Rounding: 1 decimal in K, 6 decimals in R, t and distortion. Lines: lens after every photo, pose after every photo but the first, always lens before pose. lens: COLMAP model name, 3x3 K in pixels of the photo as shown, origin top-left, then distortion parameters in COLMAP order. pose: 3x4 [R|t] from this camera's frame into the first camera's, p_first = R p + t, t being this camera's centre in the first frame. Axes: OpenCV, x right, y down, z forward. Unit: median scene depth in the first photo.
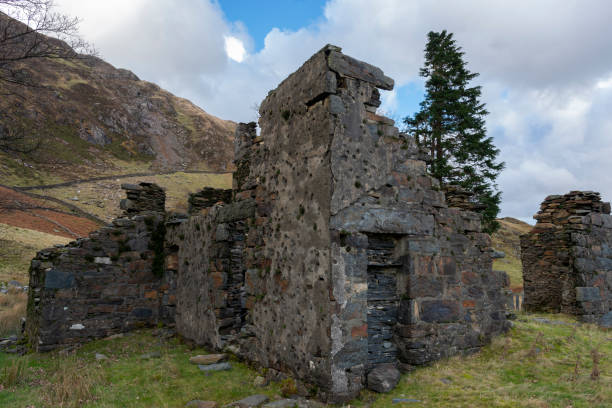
lens RADIAL K [[462.8, 0, 305.3], [0, 462.8, 204.3], [0, 0, 1]] dist [0.006483, 0.002402]
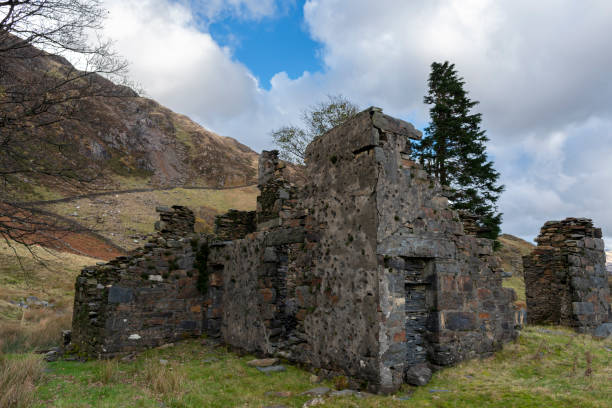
lens RADIAL K [[462.8, 0, 306.7], [0, 462.8, 203.7], [0, 0, 1]] dist [0.006483, 0.002402]
pose [[0.999960, 0.003728, 0.008168, -0.084498], [-0.003431, 0.999344, -0.036050, -0.021874], [-0.008297, 0.036020, 0.999317, -0.149607]]
